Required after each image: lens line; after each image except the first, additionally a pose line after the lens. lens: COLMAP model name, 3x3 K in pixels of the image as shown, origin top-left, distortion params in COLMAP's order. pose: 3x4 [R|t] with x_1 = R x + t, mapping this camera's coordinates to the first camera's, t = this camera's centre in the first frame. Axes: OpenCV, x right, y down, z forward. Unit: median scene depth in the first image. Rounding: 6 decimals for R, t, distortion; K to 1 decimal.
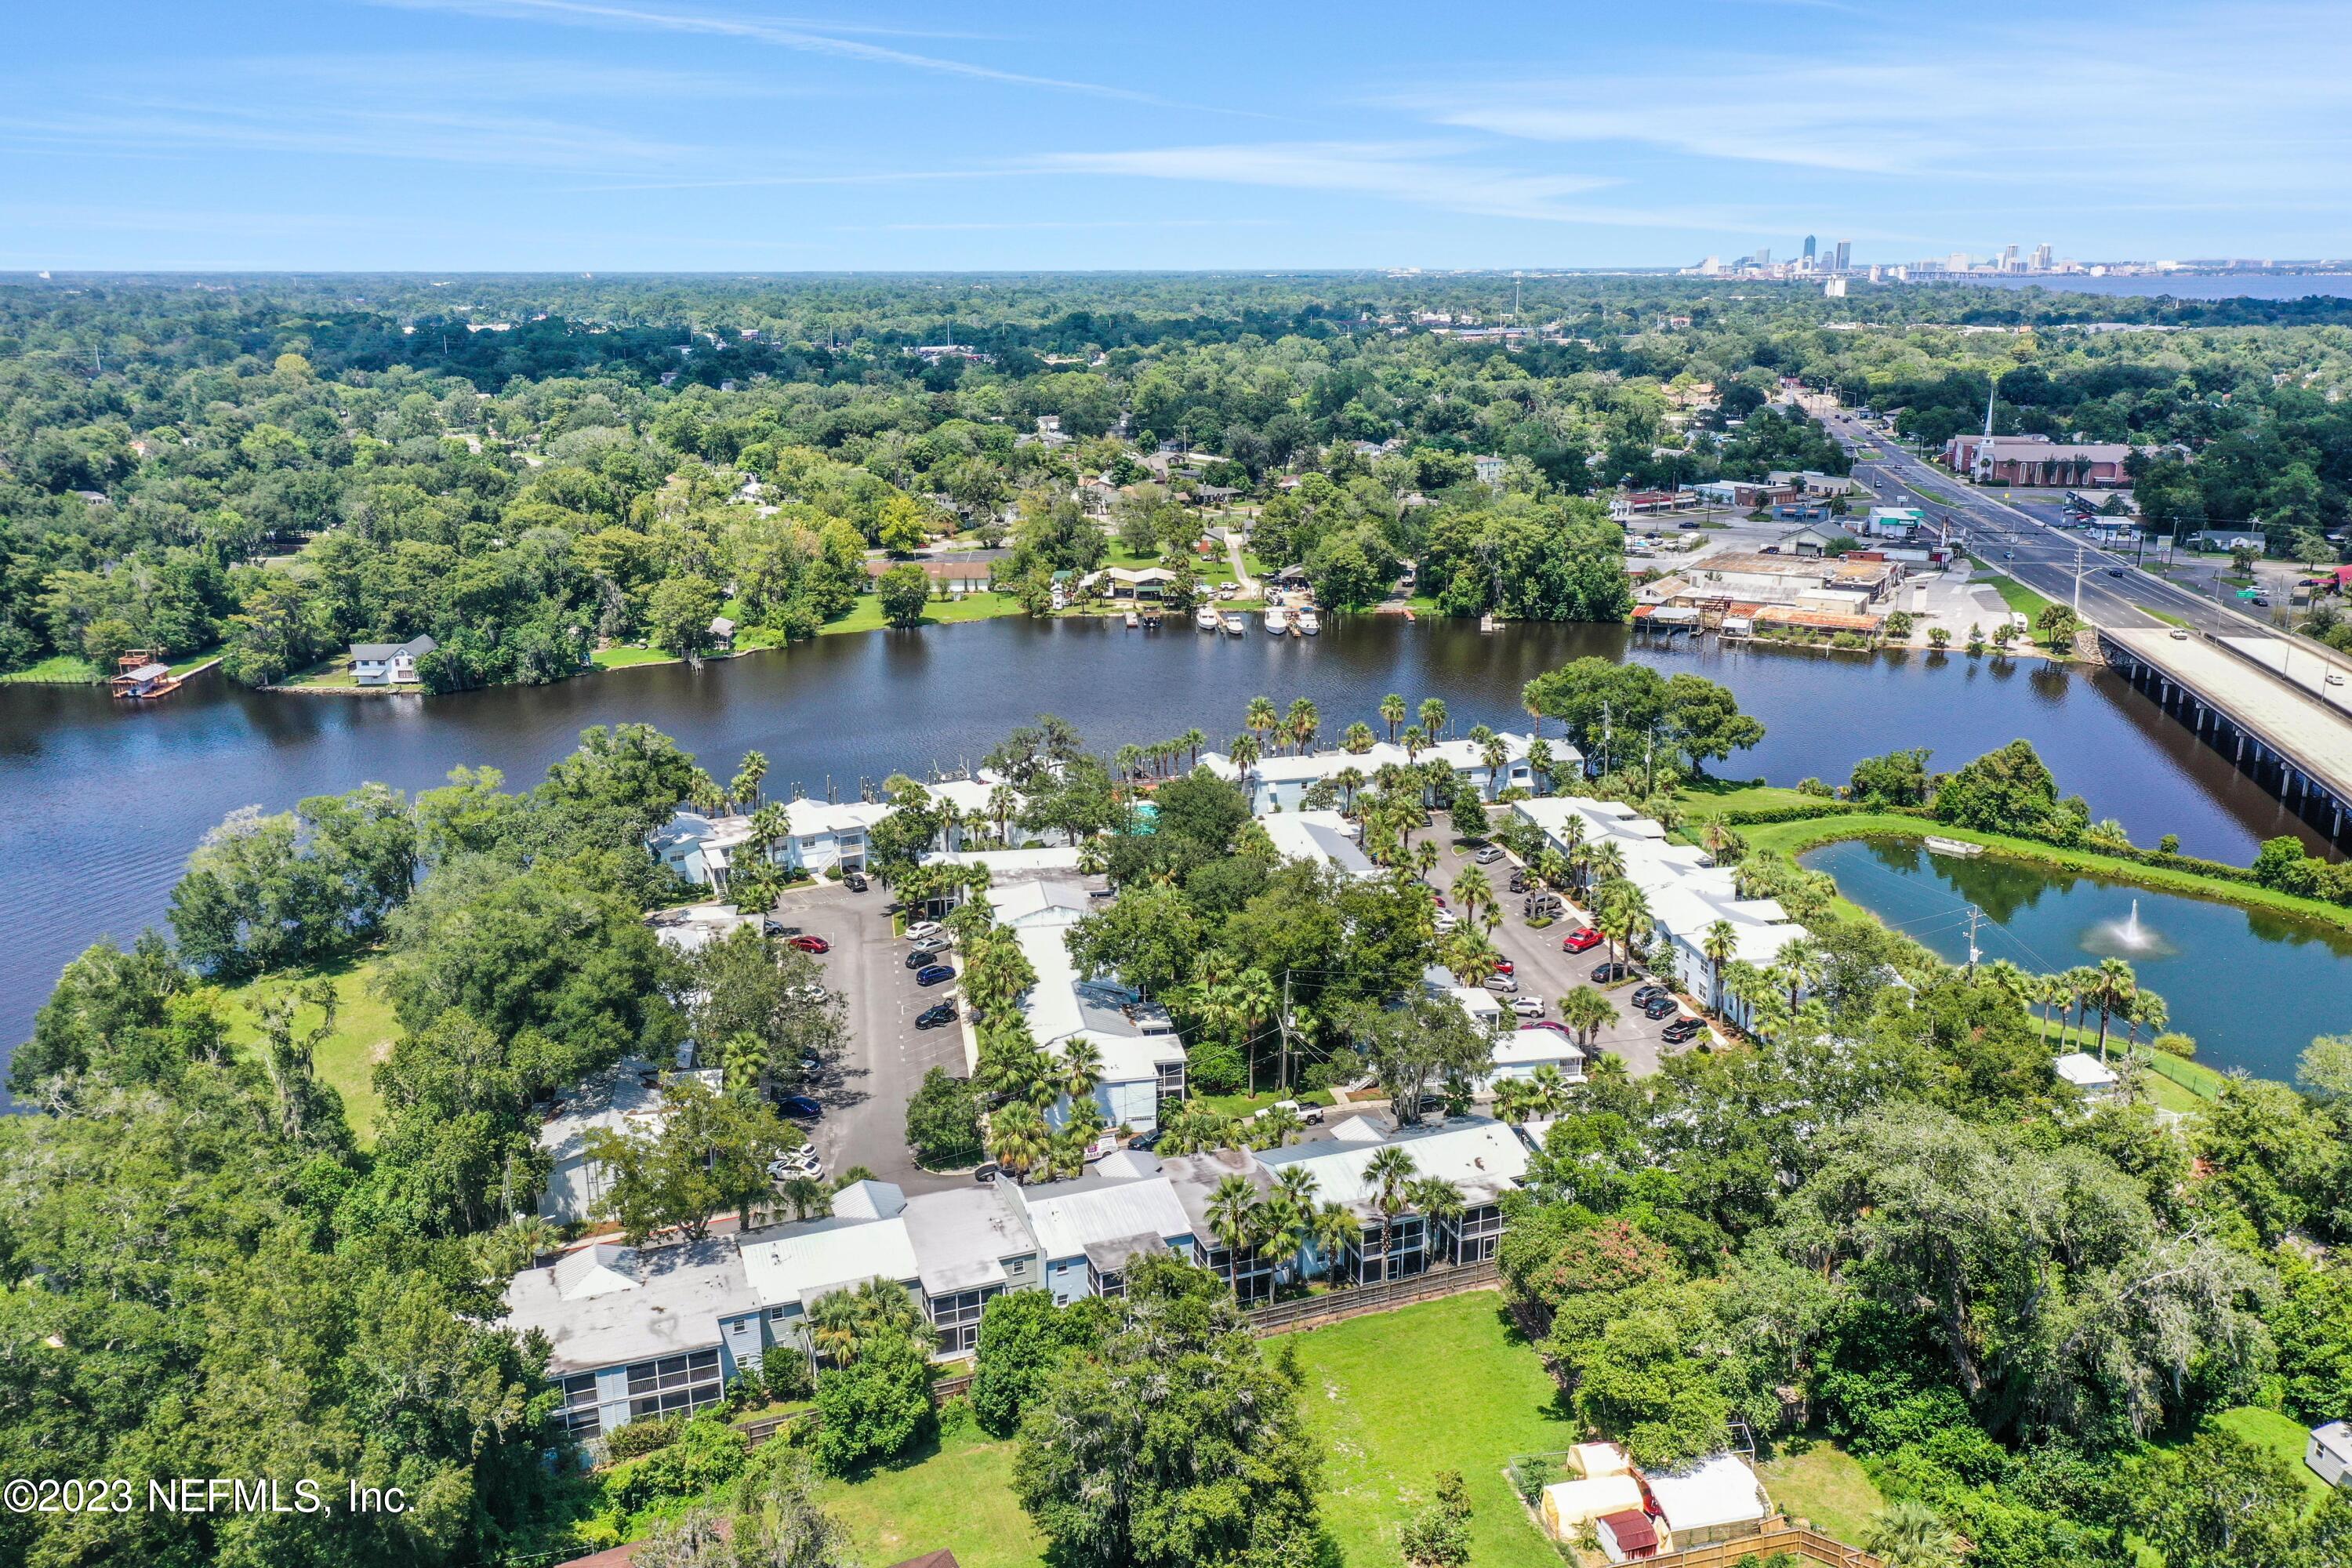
lens RADIAL K [[1859.0, 0, 1176.0], [0, 1859.0, 784.0], [0, 0, 1]] dist [0.001158, 0.004814]
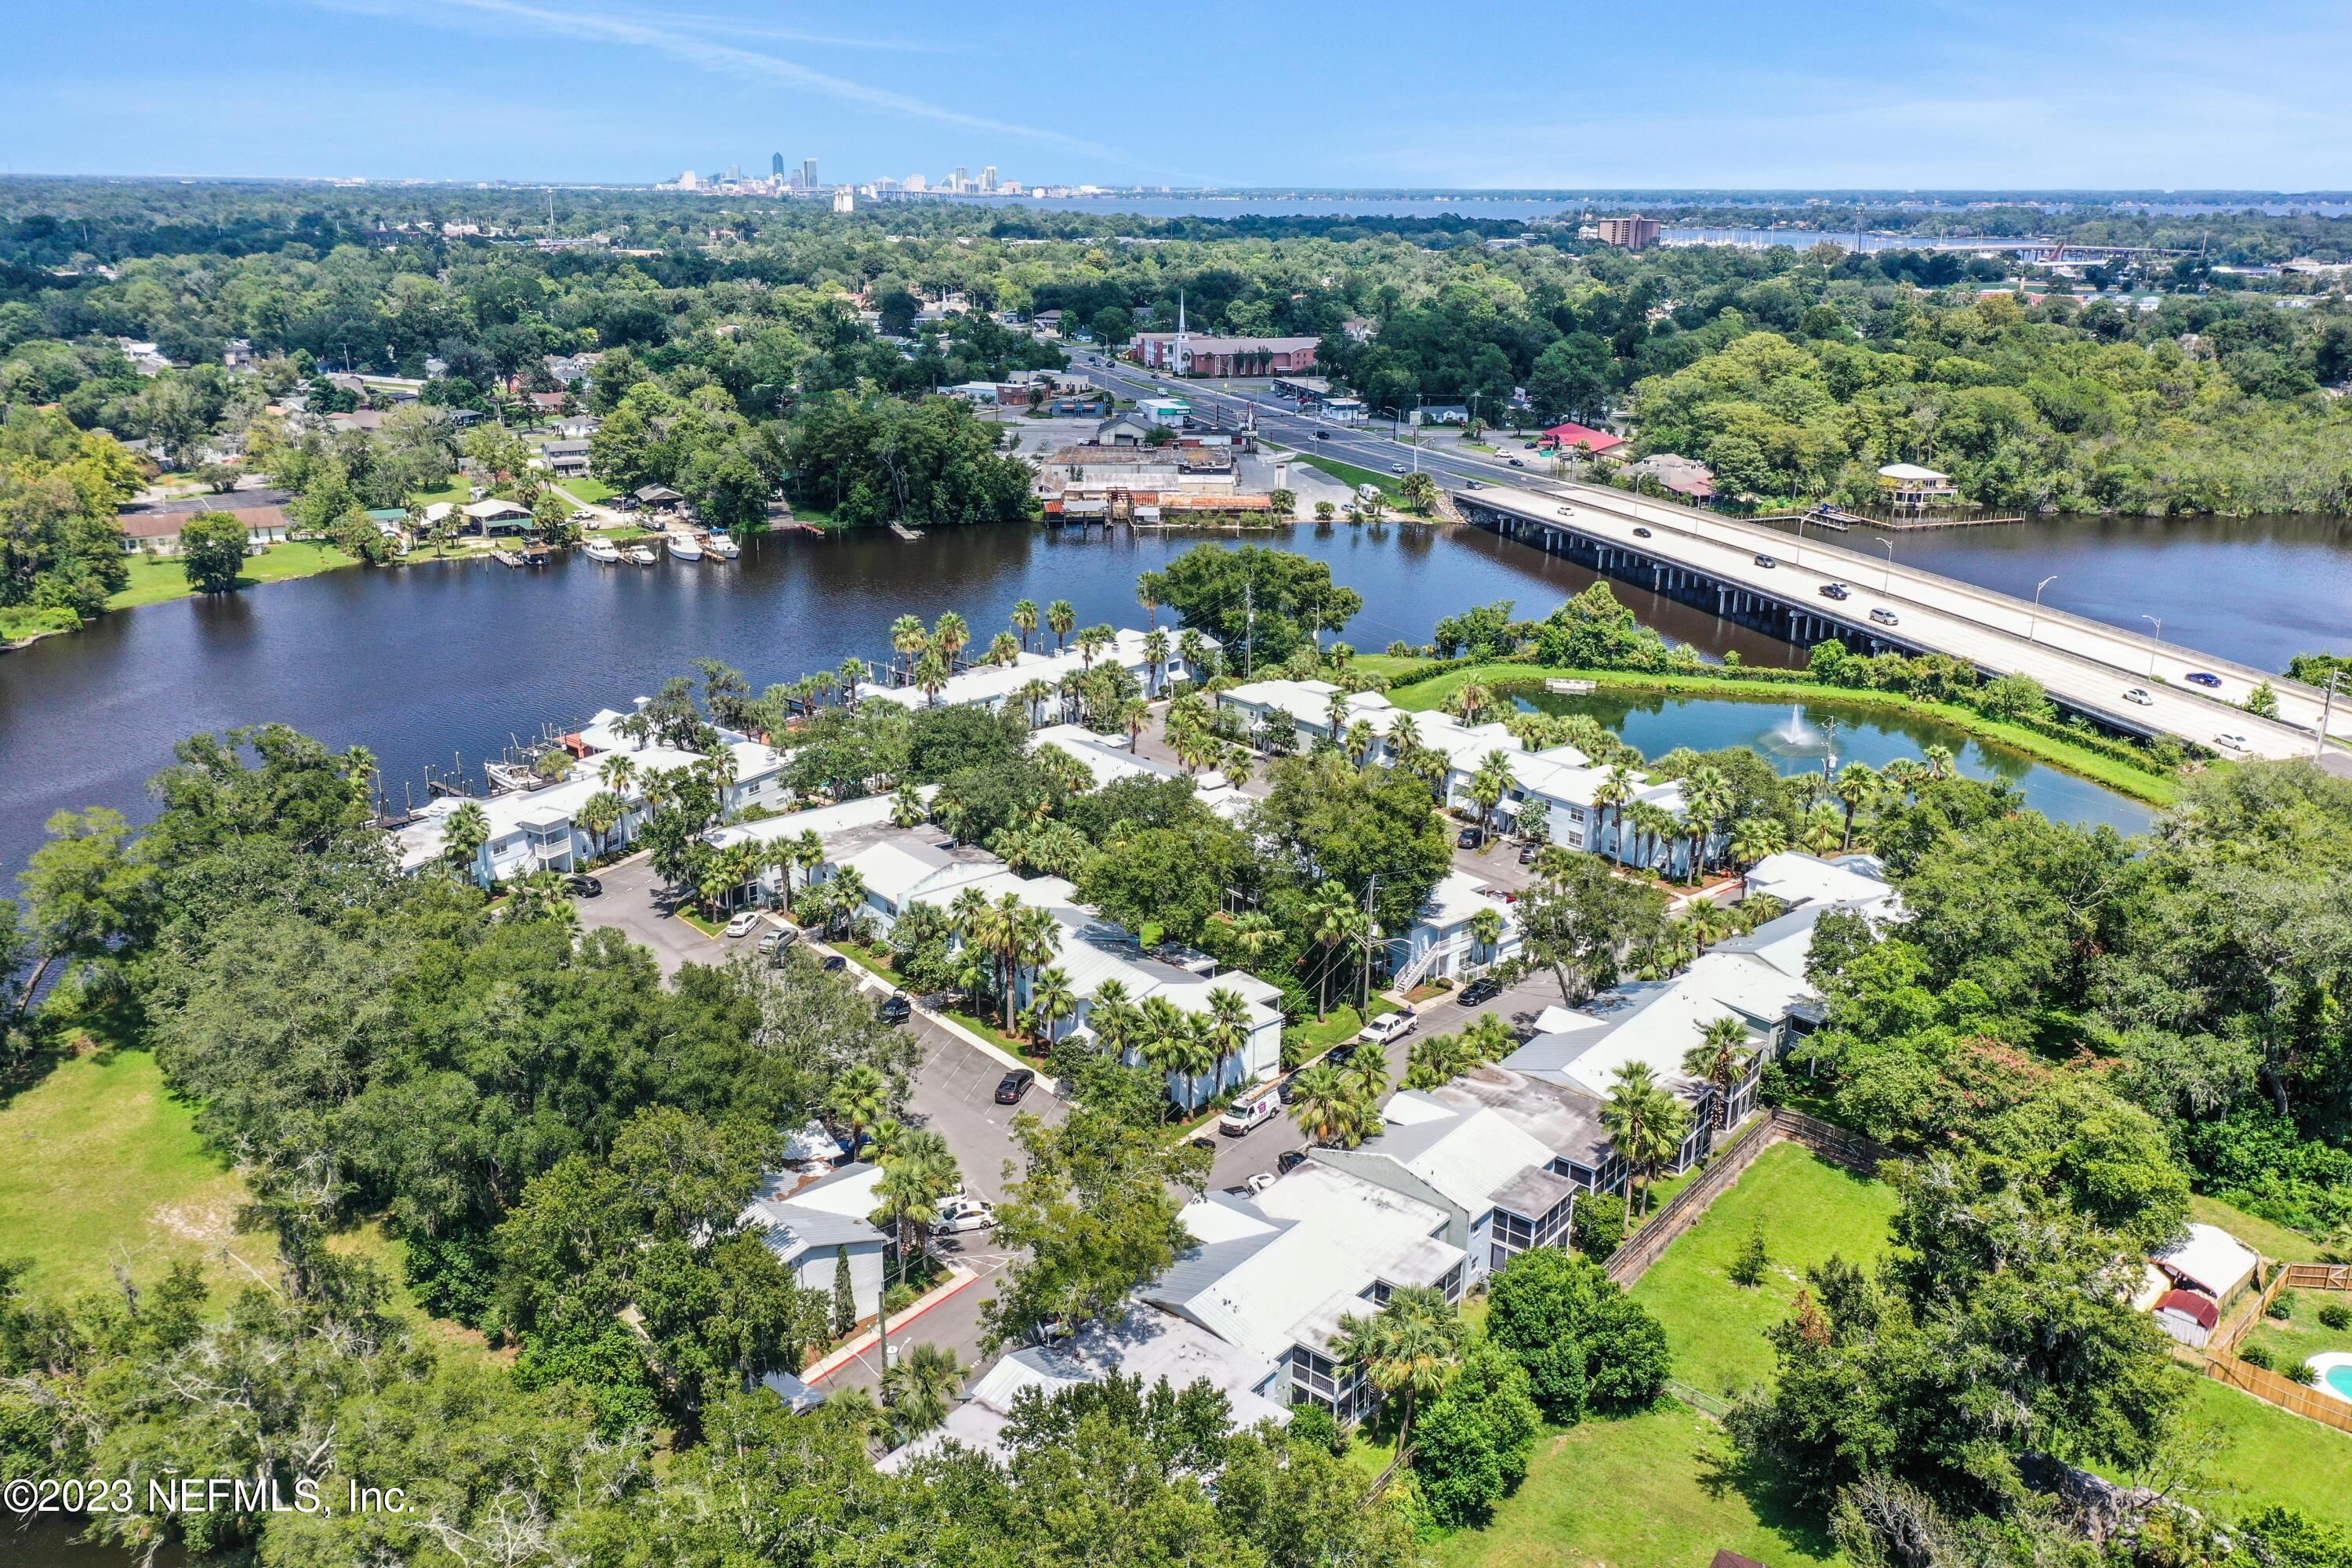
lens RADIAL K [[1859.0, 0, 1176.0], [0, 1859.0, 784.0], [0, 0, 1]] dist [0.001158, 0.004814]
pose [[0.856924, -0.142963, 0.495219, -0.201721], [0.123156, 0.989727, 0.072613, -0.010244], [-0.500513, -0.001235, 0.865728, 0.105229]]
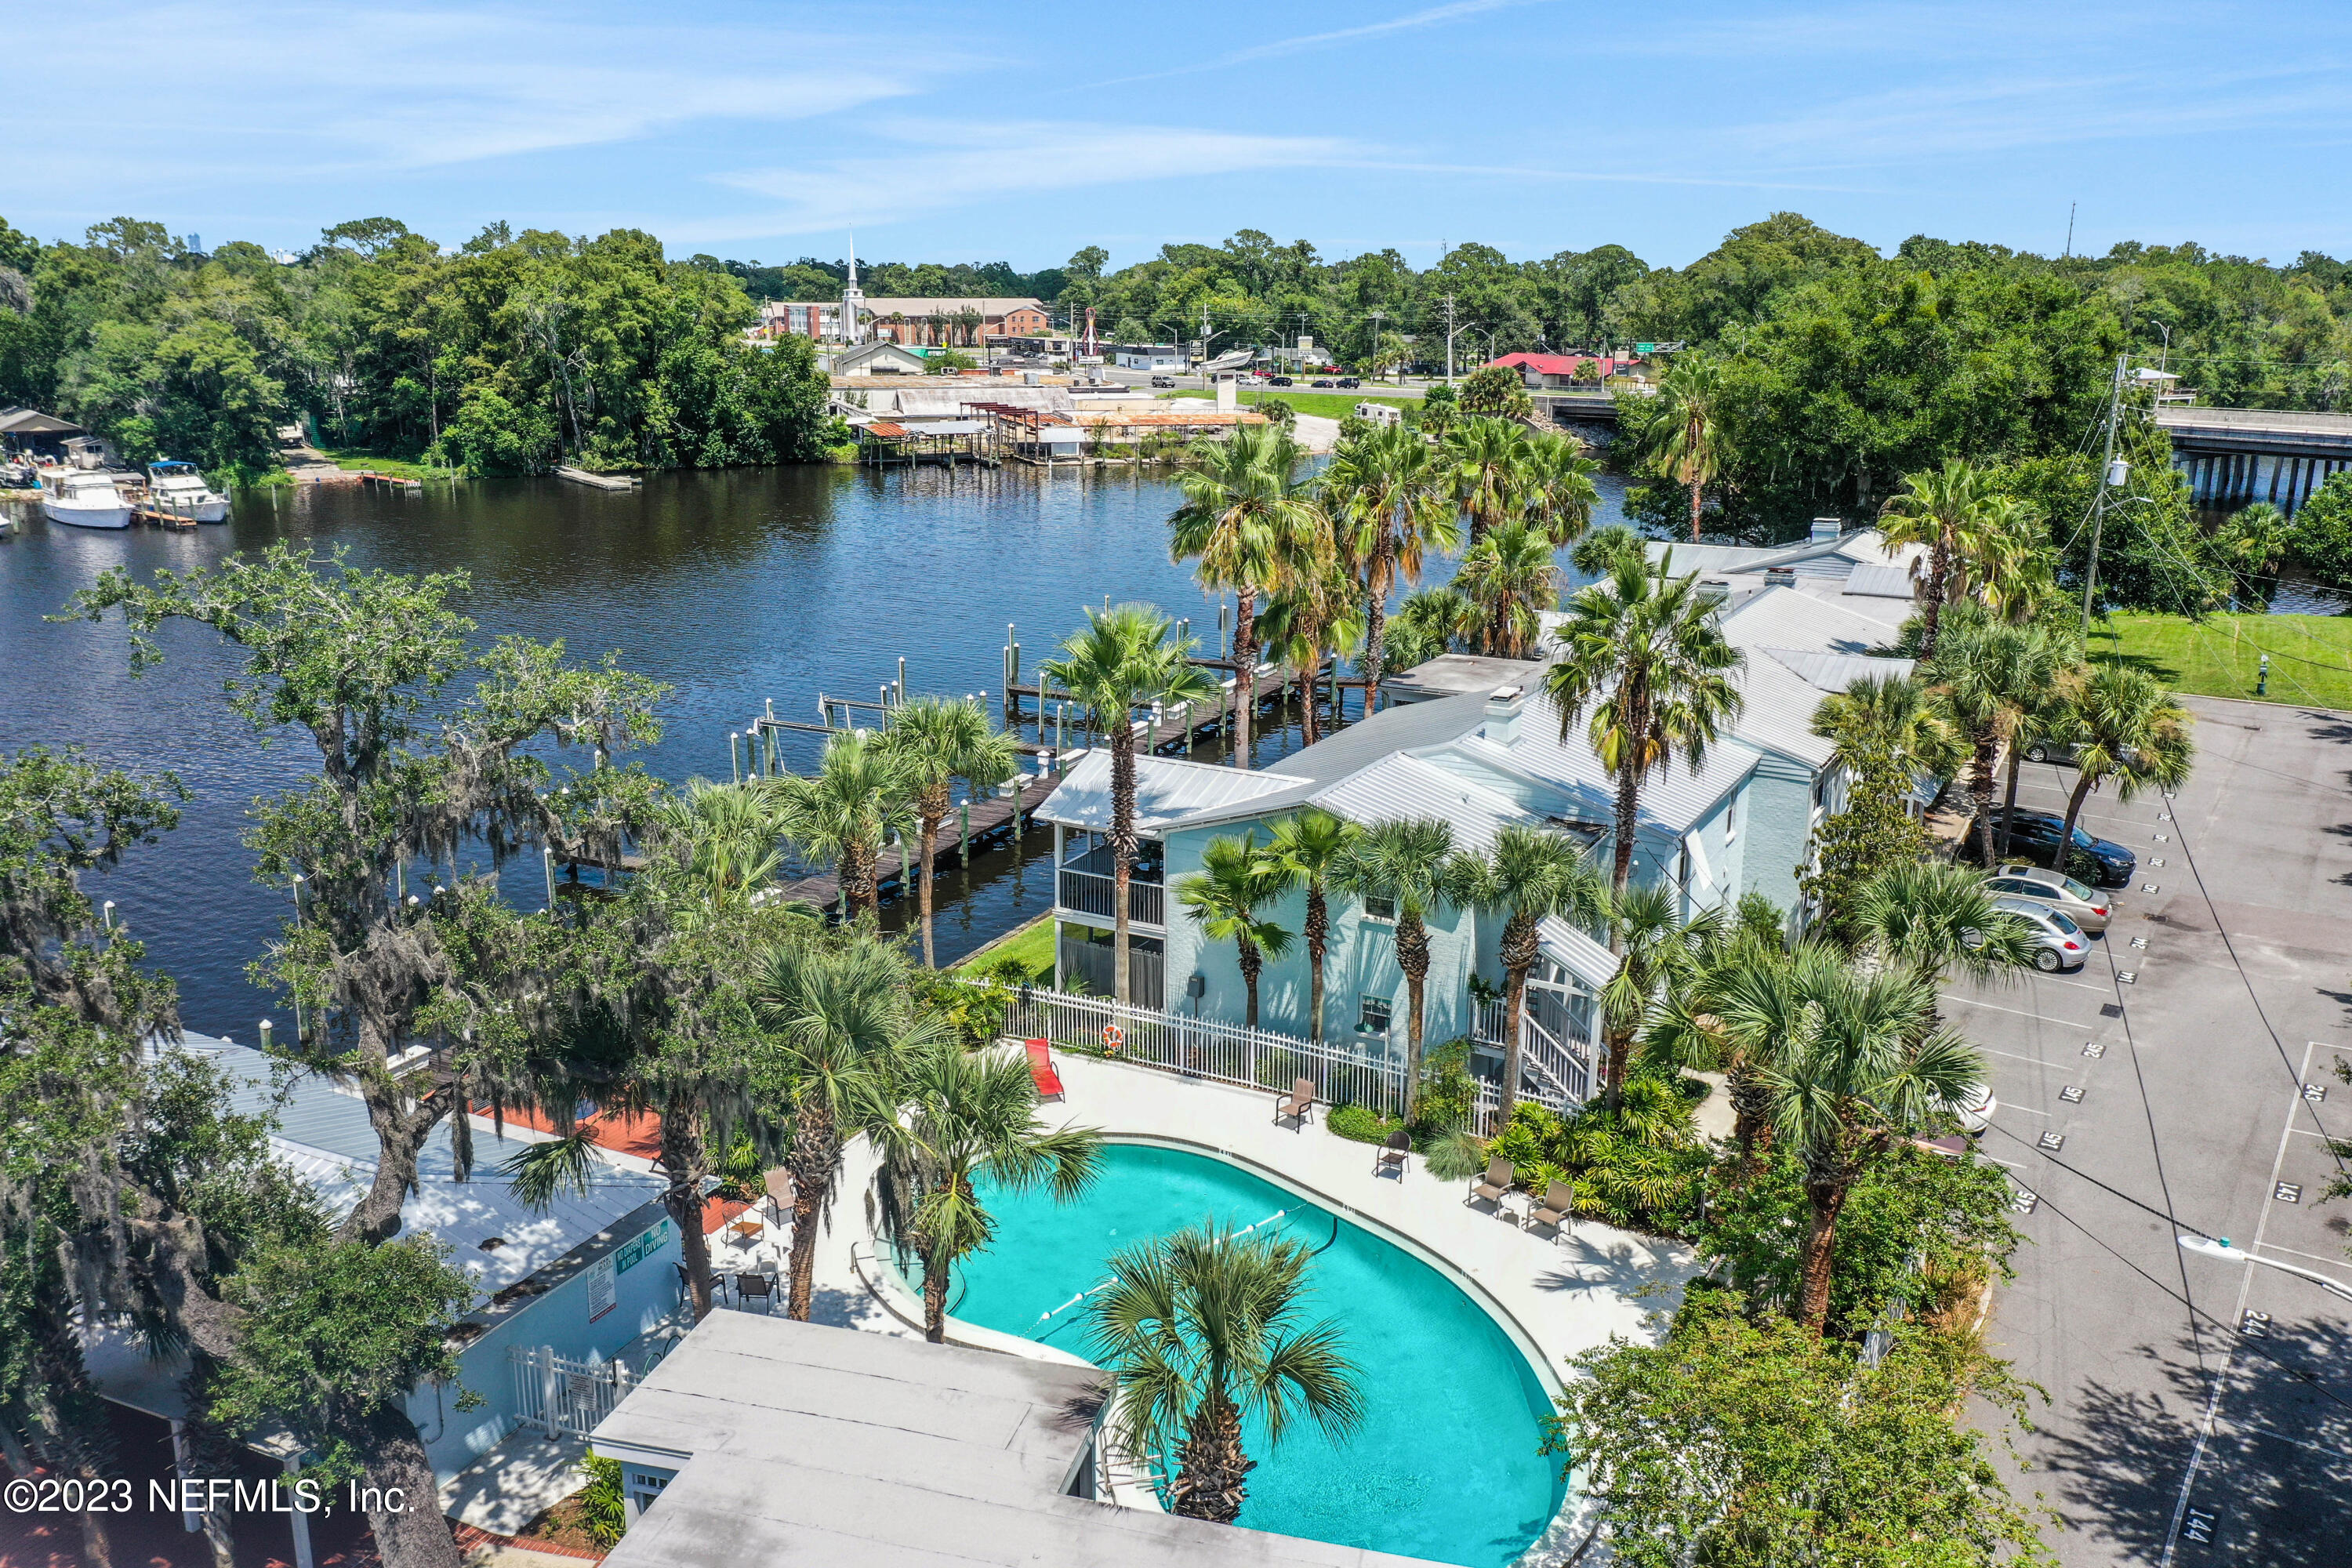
lens RADIAL K [[1801.5, 0, 1176.0], [0, 1801.5, 784.0], [0, 0, 1]] dist [0.007056, -0.000169]
pose [[0.678862, -0.177171, 0.712571, -0.066912], [0.182607, 0.980700, 0.069870, -0.016565], [-0.711197, 0.082689, 0.698113, 0.586983]]
